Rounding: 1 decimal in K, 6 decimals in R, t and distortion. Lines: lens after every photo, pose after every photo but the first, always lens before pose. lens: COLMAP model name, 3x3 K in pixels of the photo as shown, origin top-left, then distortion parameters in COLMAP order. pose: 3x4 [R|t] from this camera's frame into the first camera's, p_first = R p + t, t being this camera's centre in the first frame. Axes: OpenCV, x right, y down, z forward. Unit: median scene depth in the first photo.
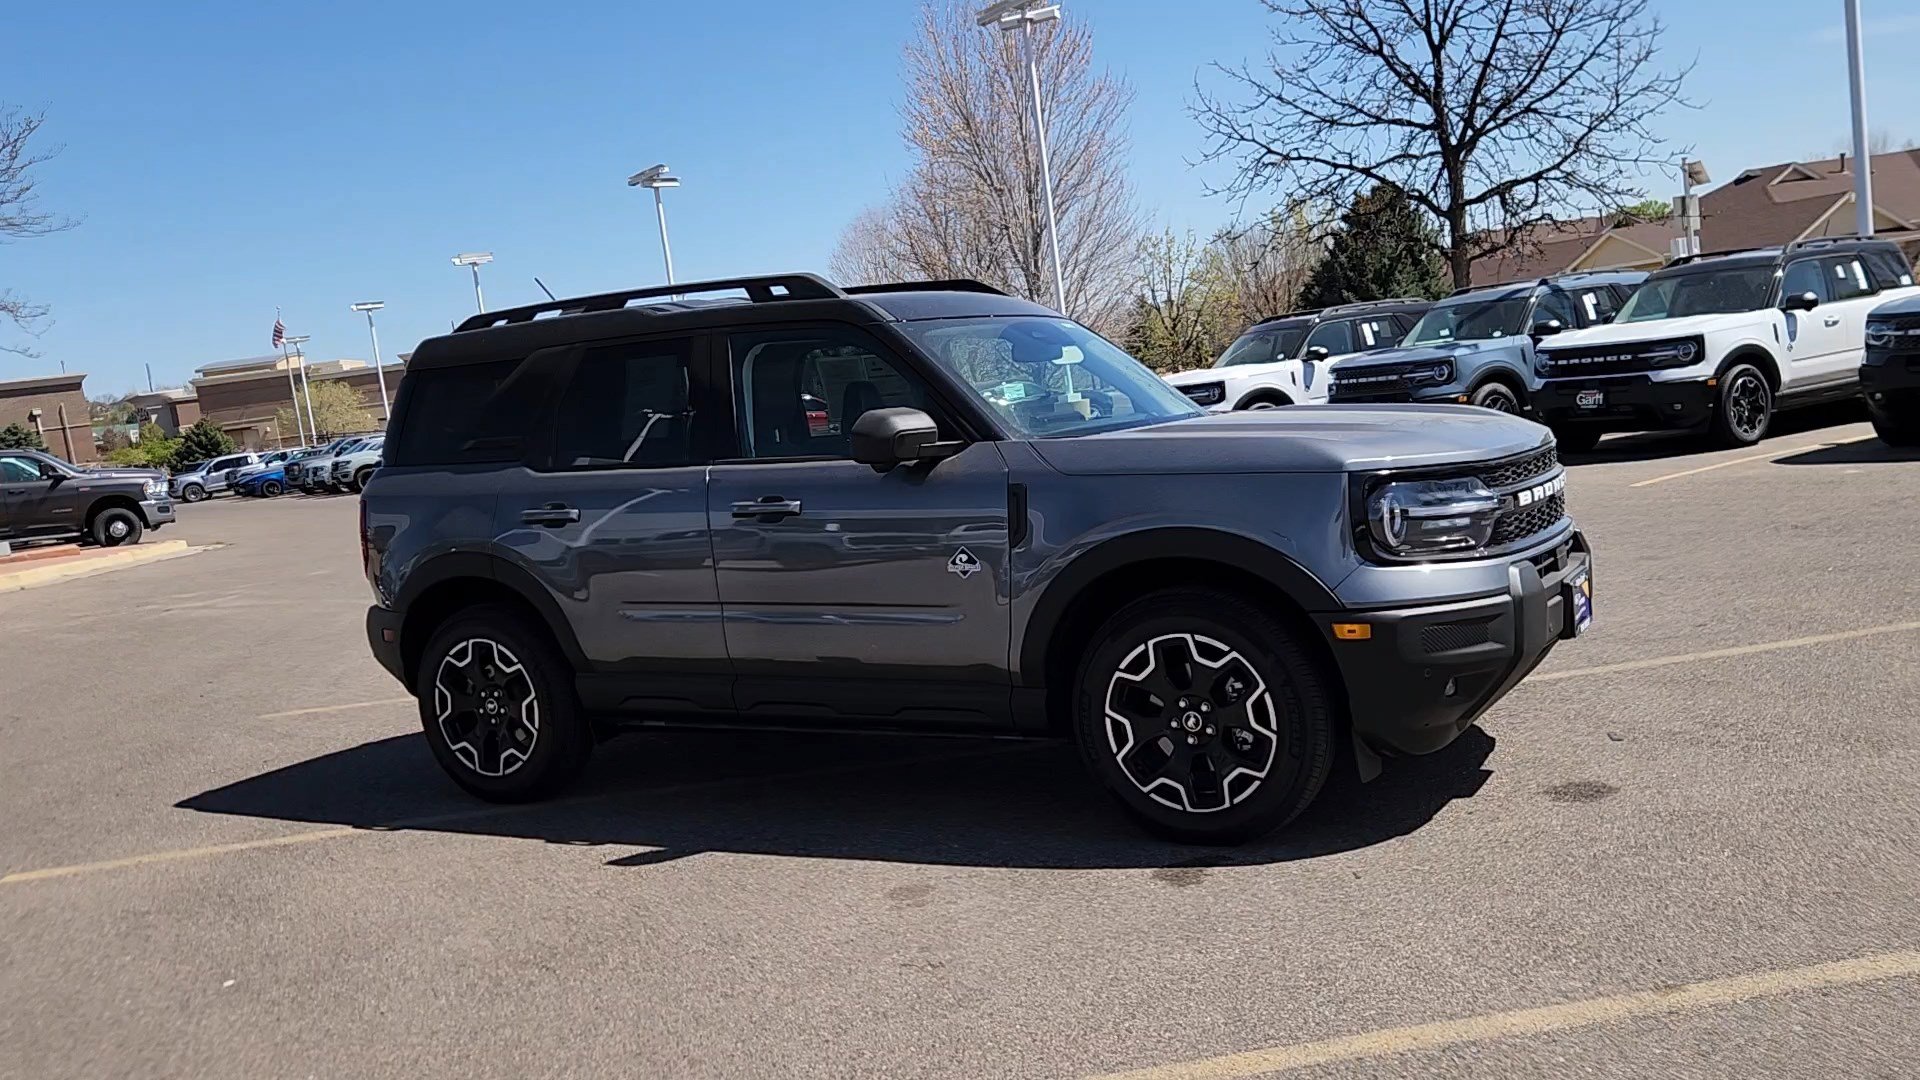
lens RADIAL K [[1622.4, 0, 948.8], [0, 1622.4, 544.6], [0, 0, 1]] dist [0.041179, -0.035163]
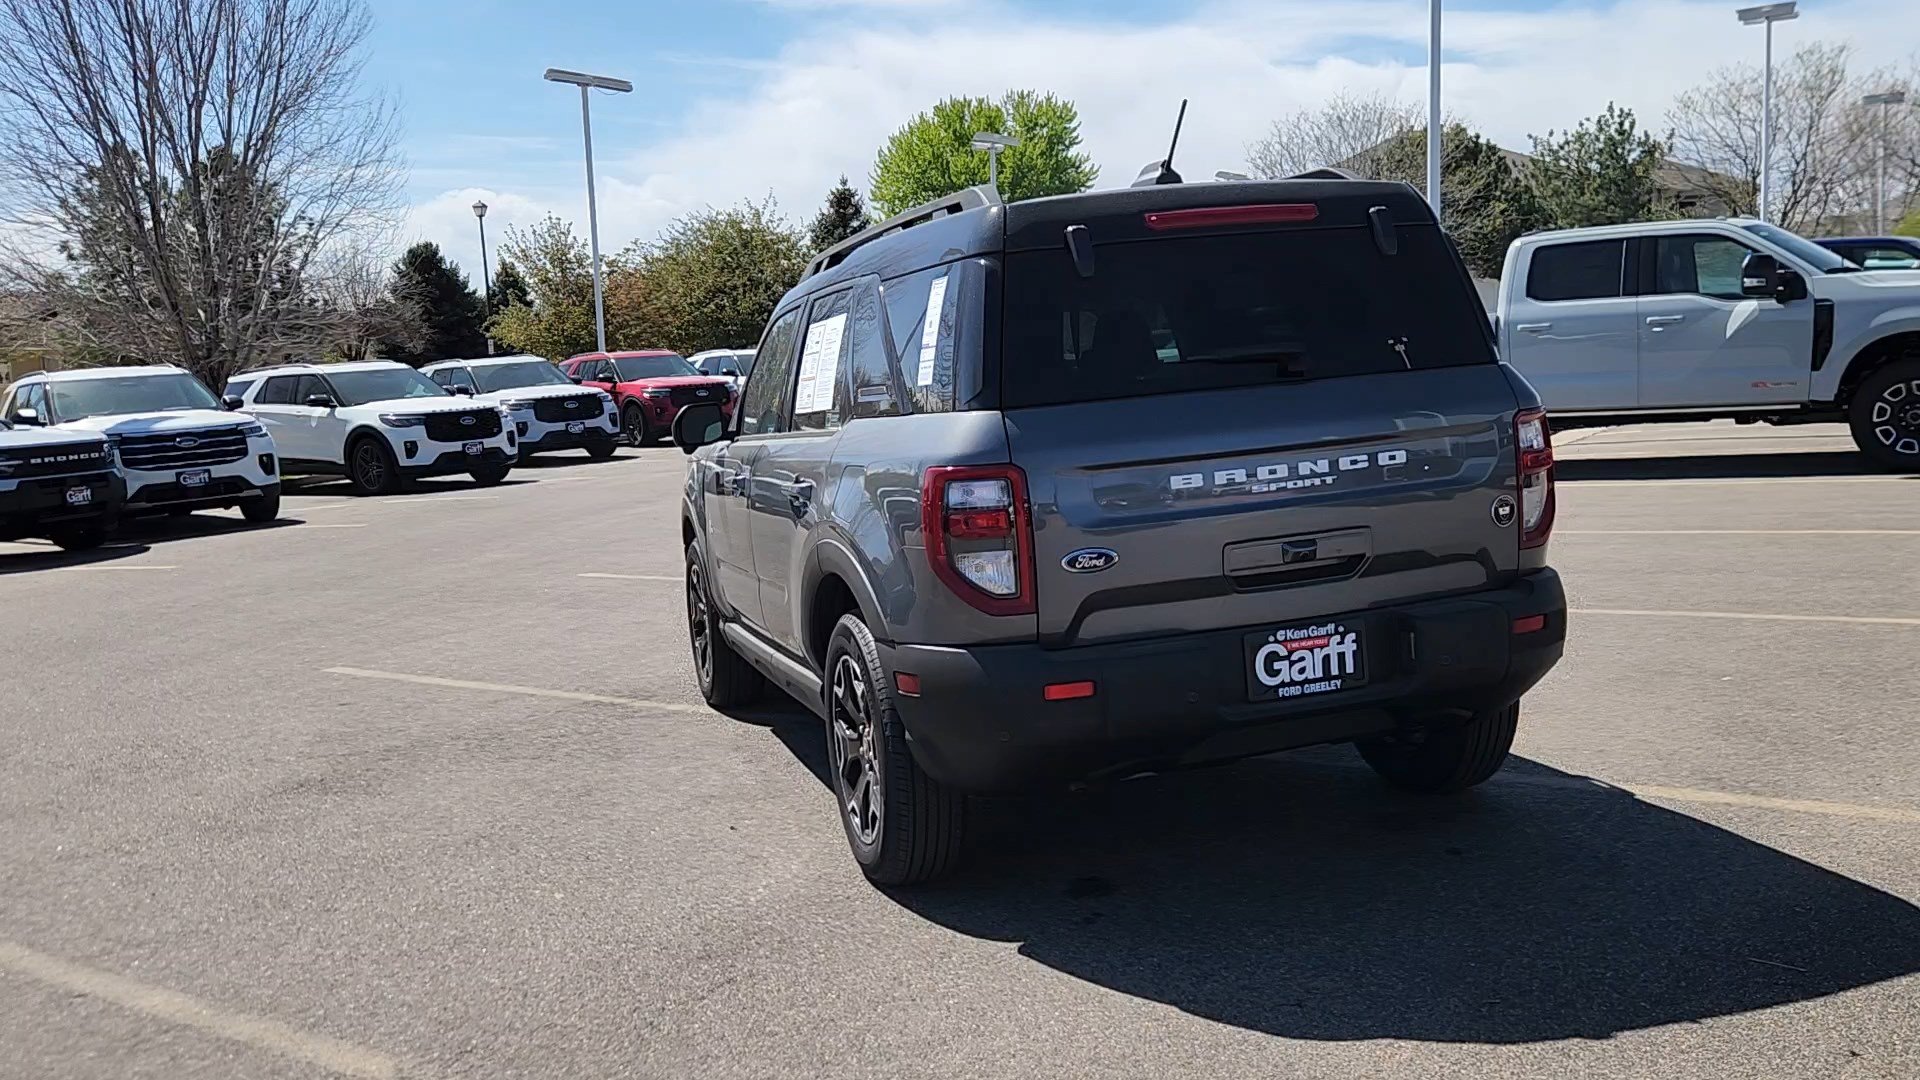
lens RADIAL K [[1622.4, 0, 952.4], [0, 1622.4, 545.2], [0, 0, 1]] dist [0.041179, -0.035163]
pose [[-0.720436, 0.077741, 0.689150, -0.696422], [0.210255, 0.971414, 0.110218, -0.103962], [-0.660882, 0.224303, -0.716187, 1.794087]]
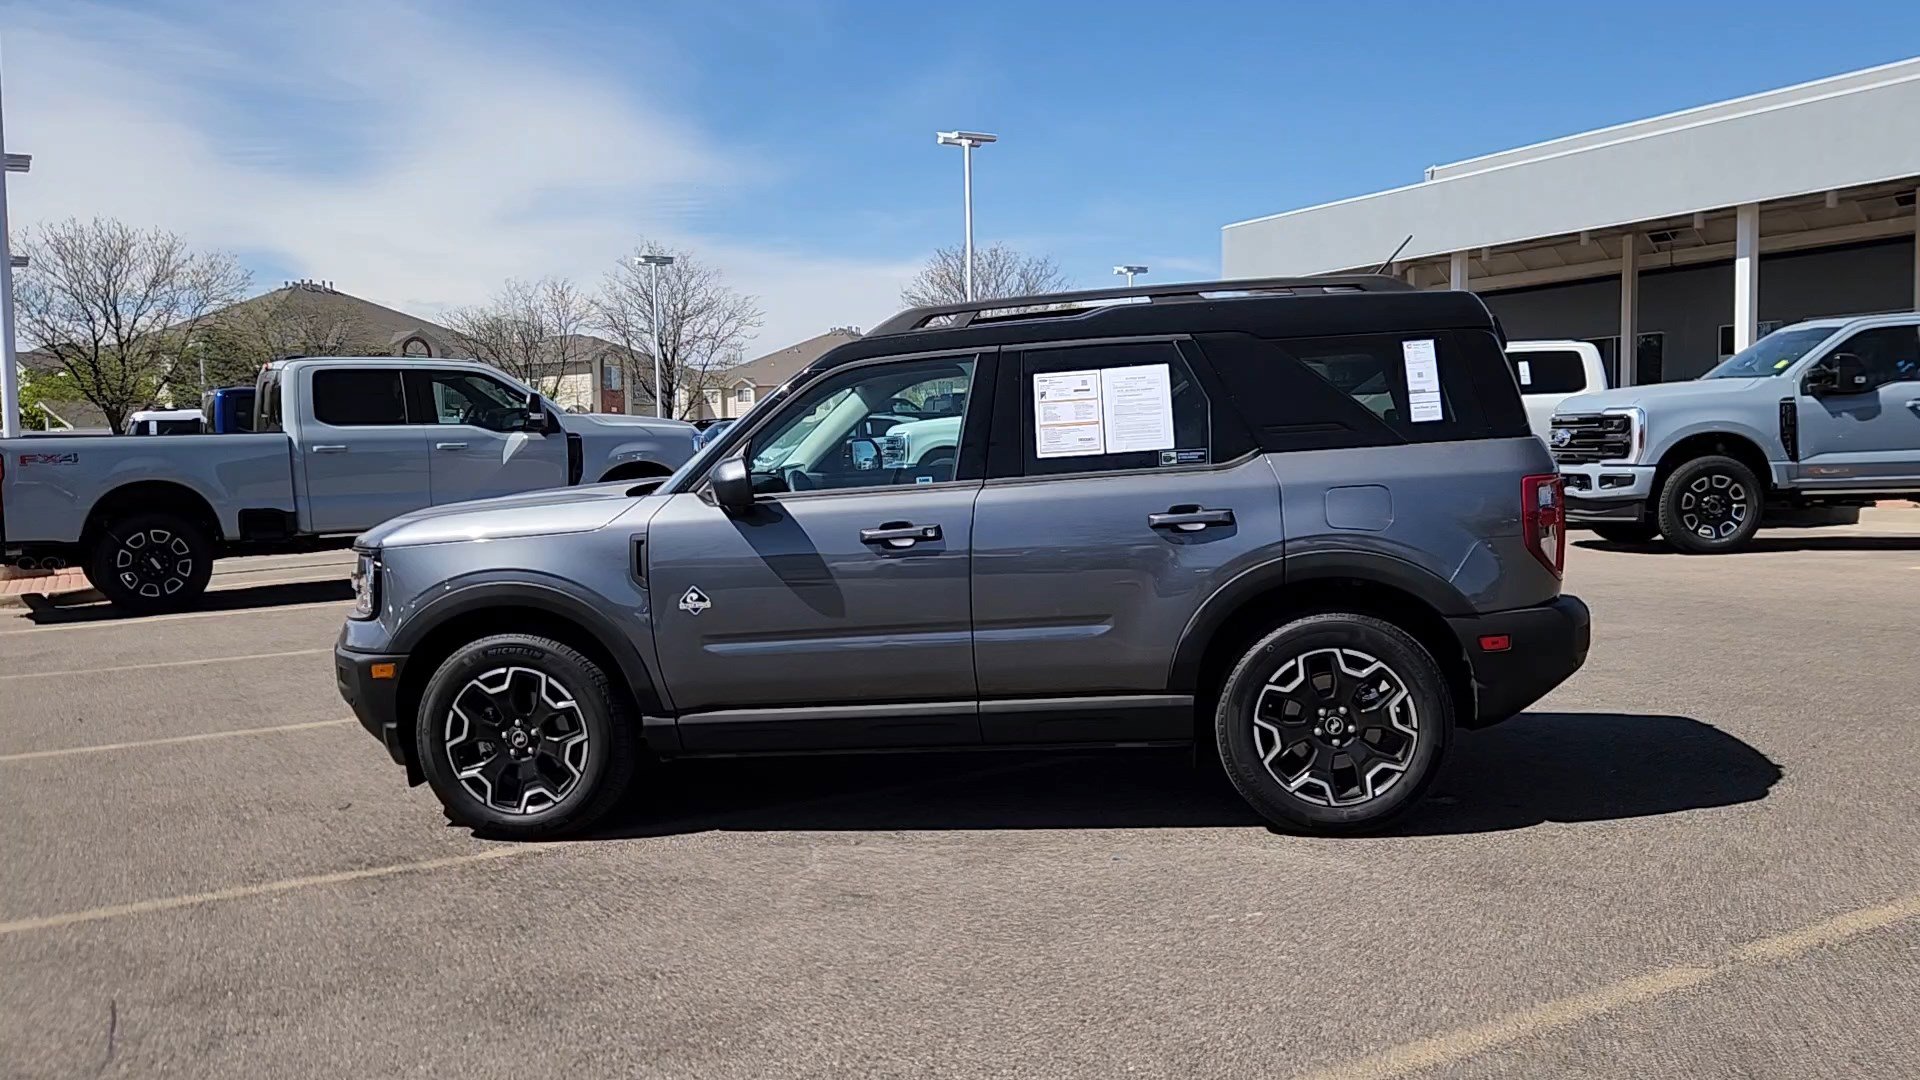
lens RADIAL K [[1622.4, 0, 949.5], [0, 1622.4, 532.4], [0, 0, 1]] dist [0.041179, -0.035163]
pose [[-0.919548, 0.161275, -0.358360, 0.366022], [0.094907, 0.976054, 0.195730, -0.238787], [0.381345, 0.145973, -0.912835, 2.025894]]
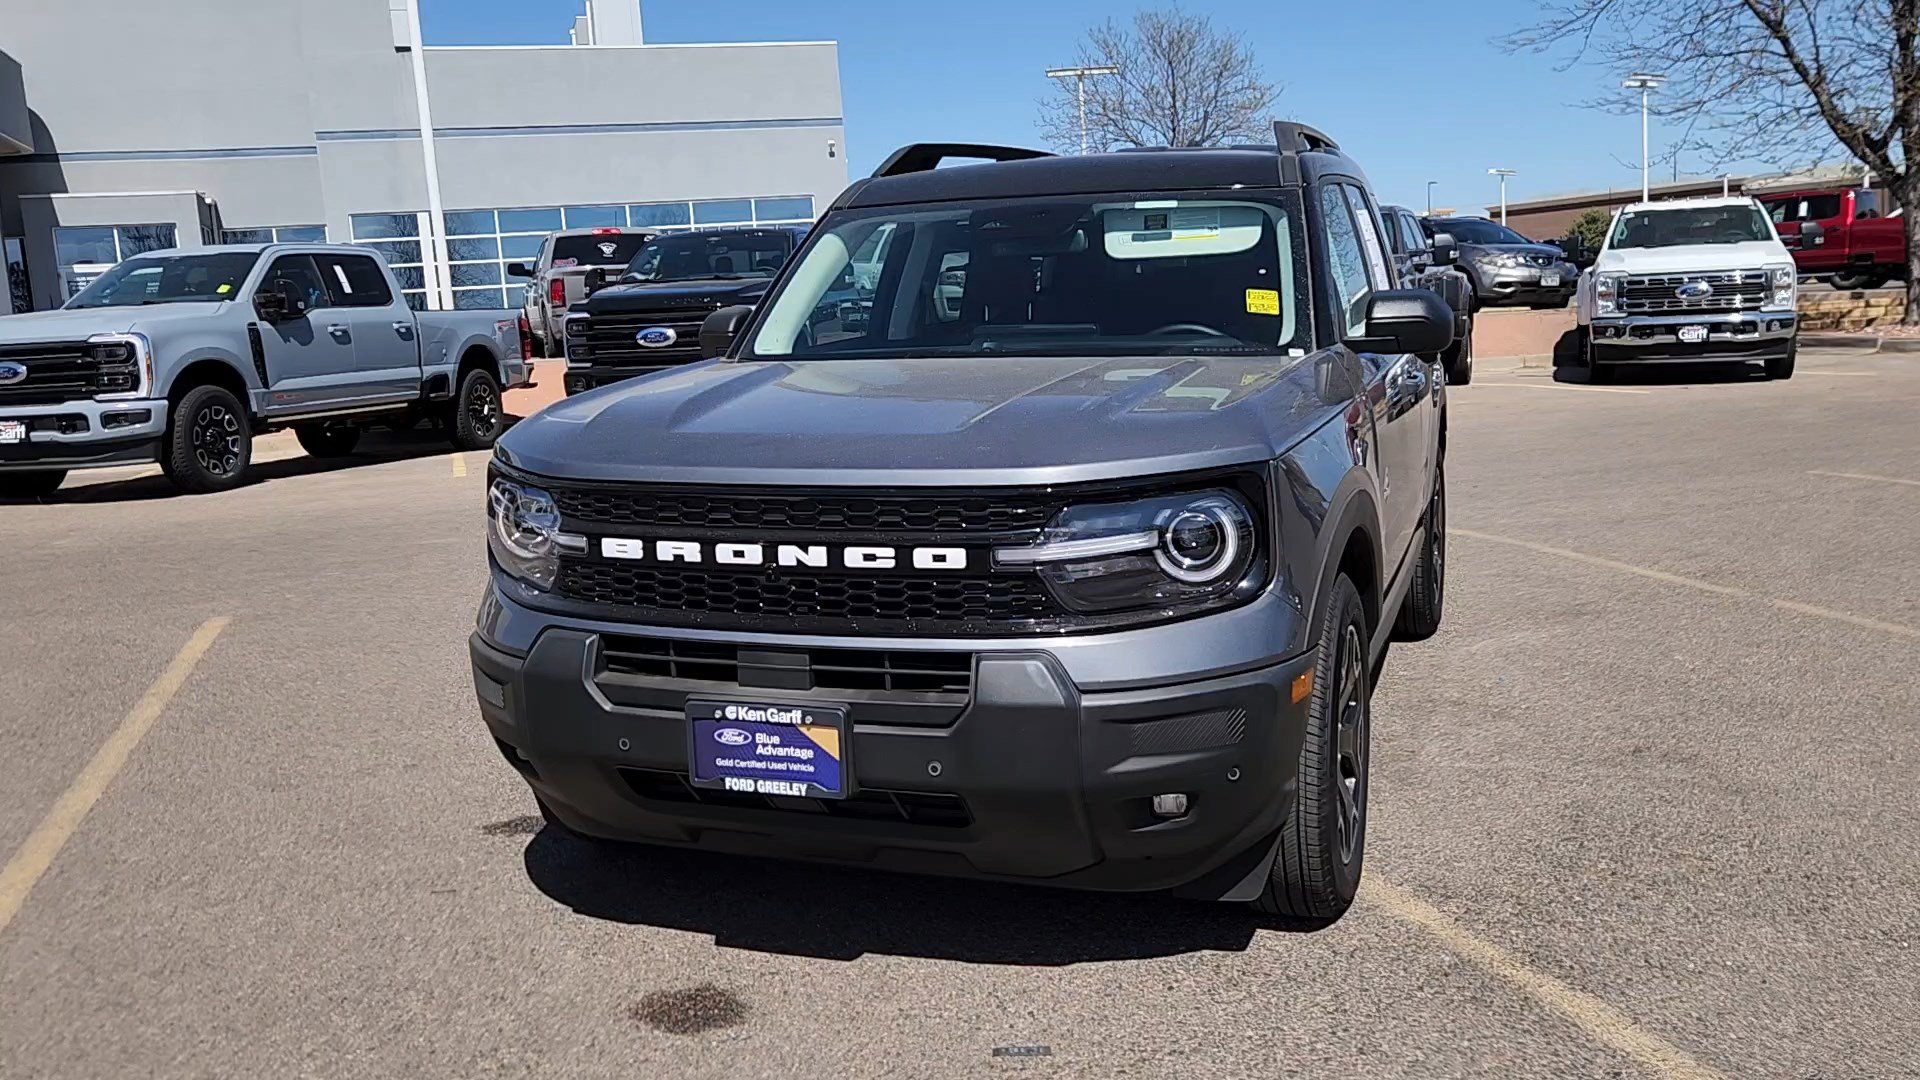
lens RADIAL K [[1622.4, 0, 939.3], [0, 1622.4, 542.8], [0, 0, 1]] dist [0.041179, -0.035163]
pose [[0.162748, 0.245771, -0.955568, 0.810618], [-0.069081, 0.968942, 0.237445, -0.158913], [0.984246, 0.027368, 0.174671, 0.807649]]
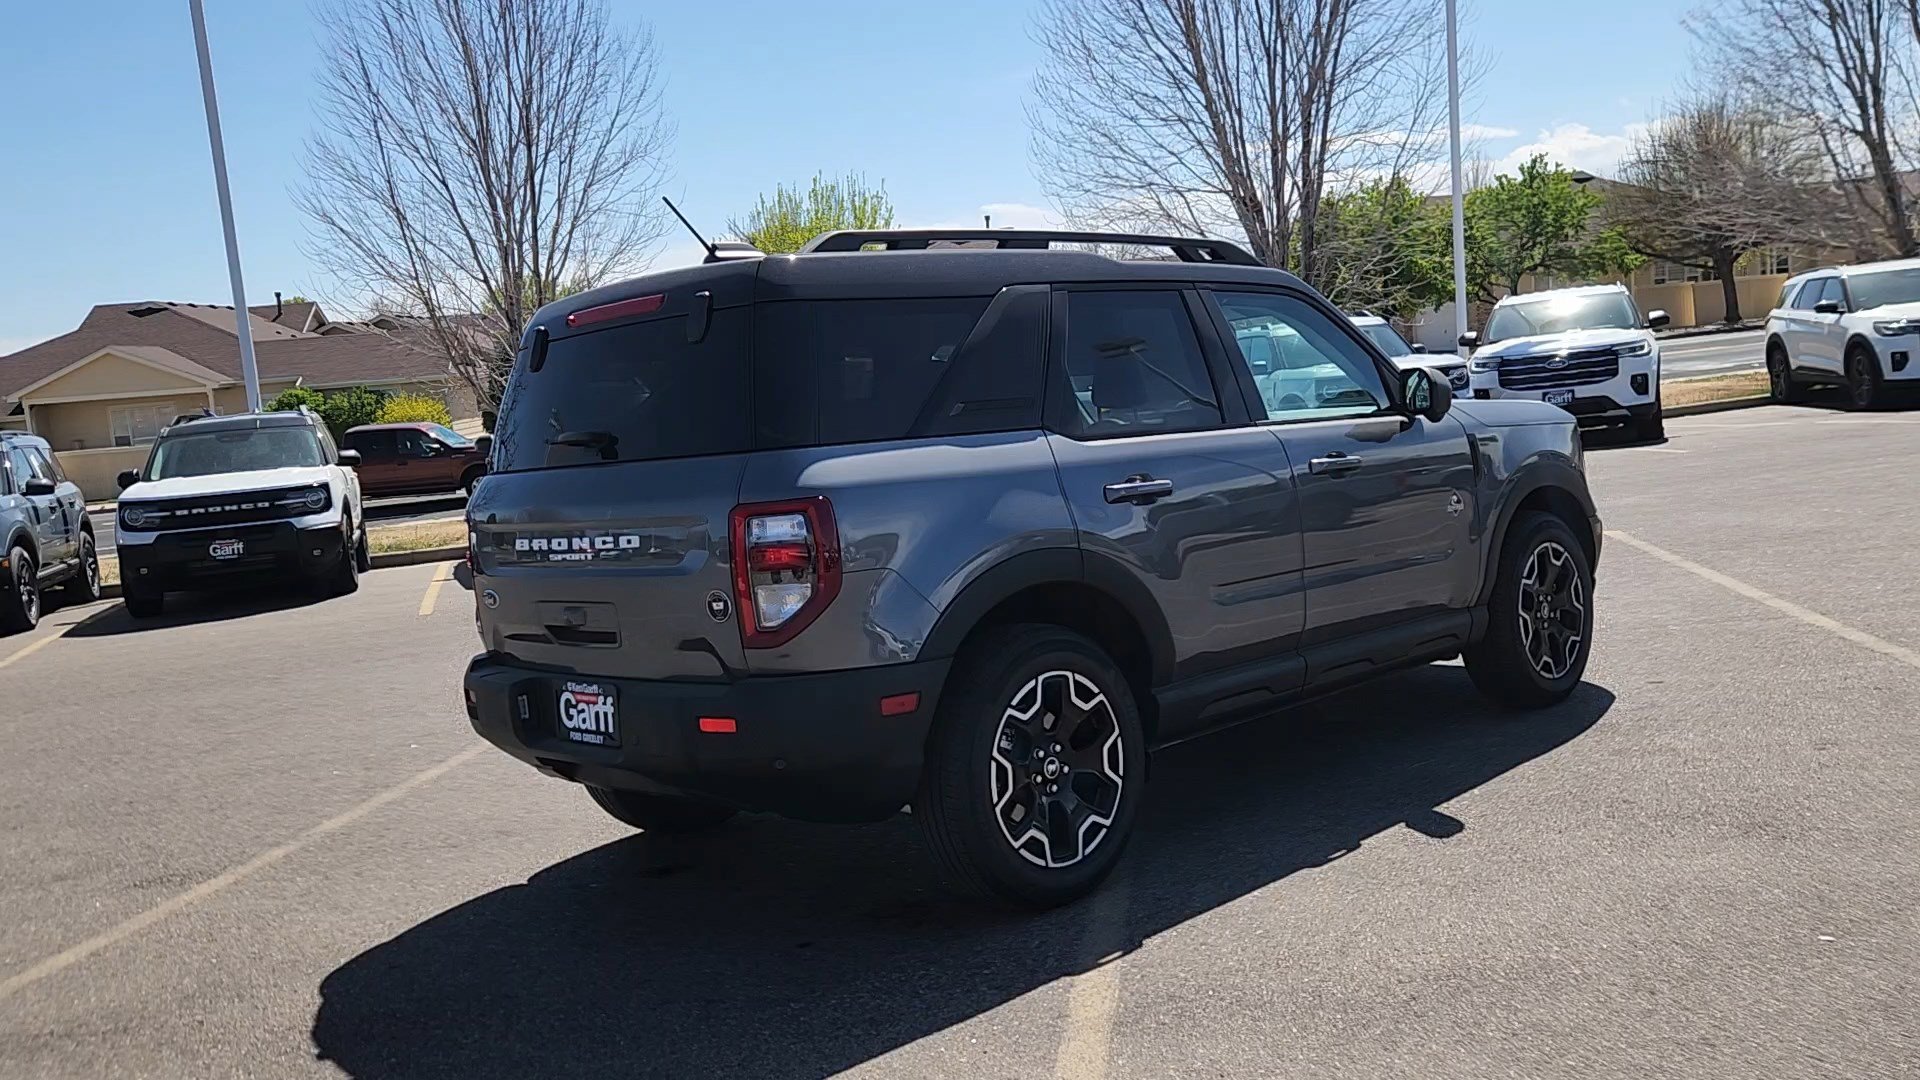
lens RADIAL K [[1622.4, 0, 948.2], [0, 1622.4, 549.5], [0, 0, 1]] dist [0.041179, -0.035163]
pose [[0.283221, -0.011853, 0.958981, -1.008846], [0.156719, 0.987055, -0.034084, 0.022452], [-0.946163, 0.159944, 0.281412, 0.855322]]
